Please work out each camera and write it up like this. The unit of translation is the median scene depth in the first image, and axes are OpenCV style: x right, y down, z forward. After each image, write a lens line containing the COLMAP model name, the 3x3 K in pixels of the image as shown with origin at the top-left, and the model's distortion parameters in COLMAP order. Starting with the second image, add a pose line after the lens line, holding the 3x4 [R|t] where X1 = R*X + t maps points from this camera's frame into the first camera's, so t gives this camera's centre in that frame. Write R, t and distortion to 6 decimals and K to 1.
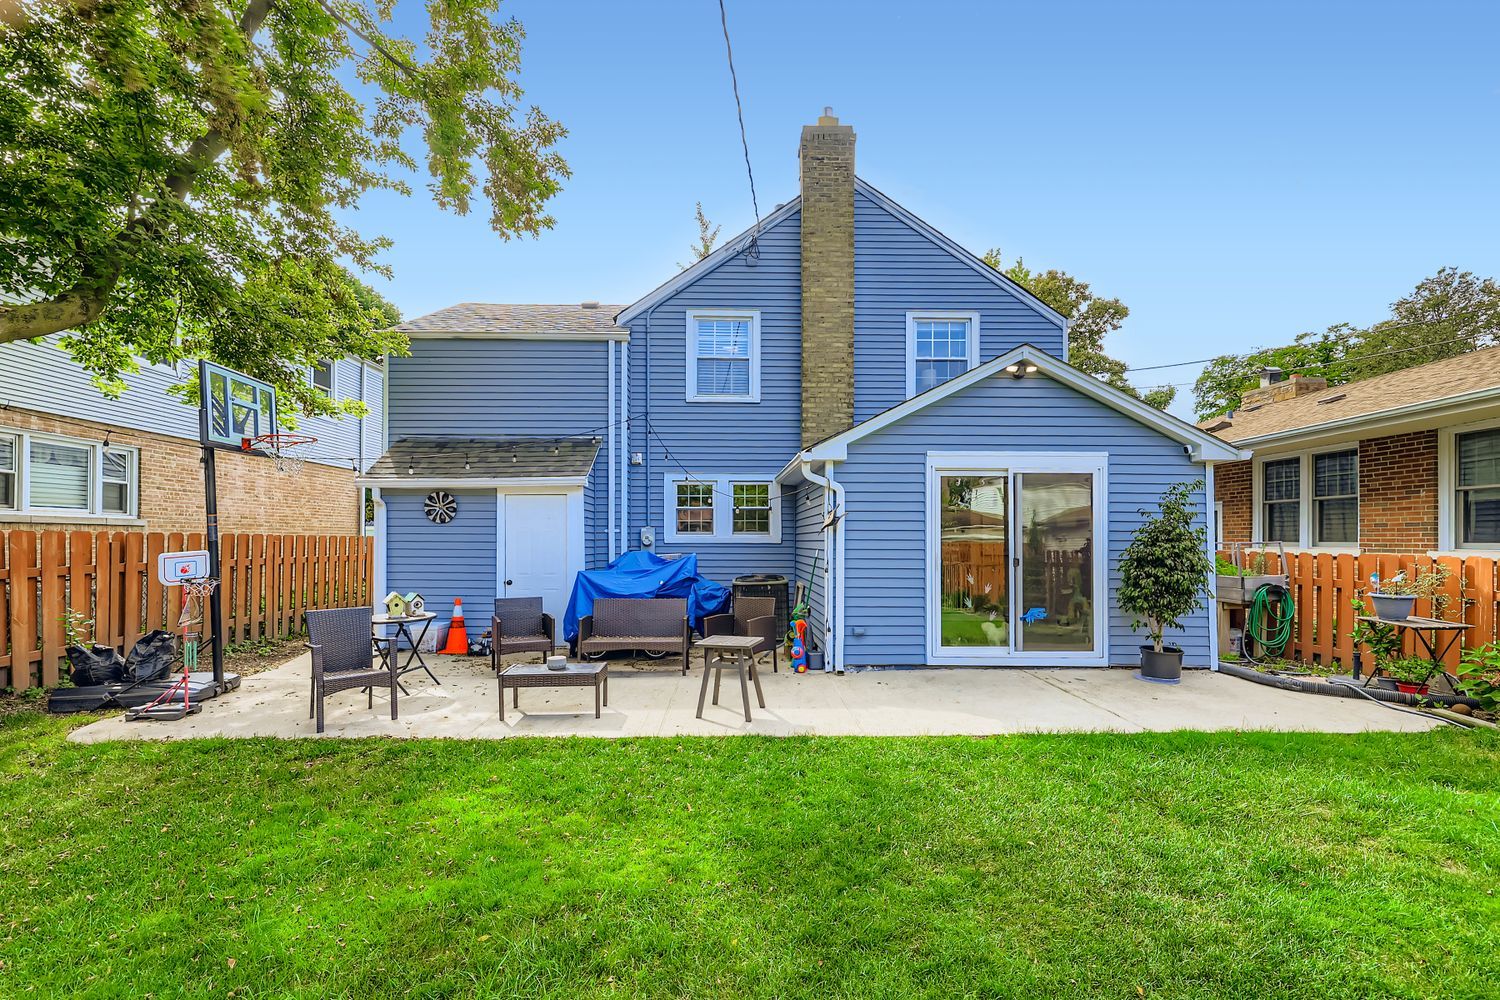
lens RADIAL K [[657.3, 0, 748.2], [0, 657.3, 537.9], [0, 0, 1]] dist [0.002233, 0.000267]
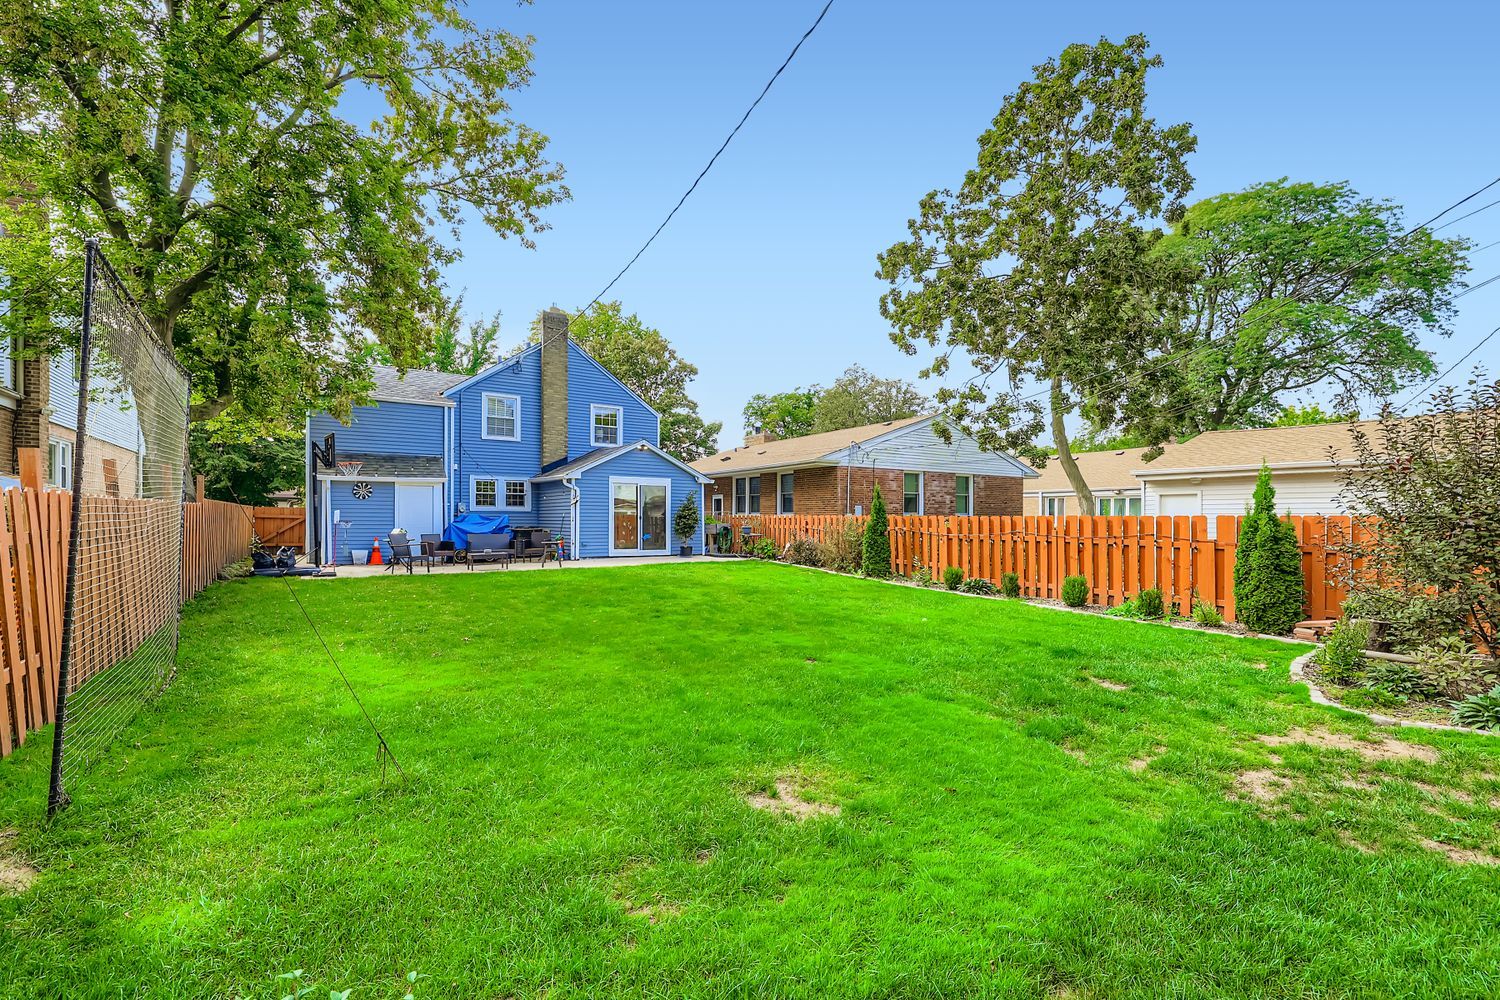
lens RADIAL K [[626.6, 0, 749.8], [0, 626.6, 514.7], [0, 0, 1]] dist [0.000737, 0.000031]
pose [[0.835326, 0.003395, 0.549745, -0.457150], [-0.003383, 0.999994, -0.001035, 0.017985], [-0.549745, -0.000995, 0.835332, -1.011595]]
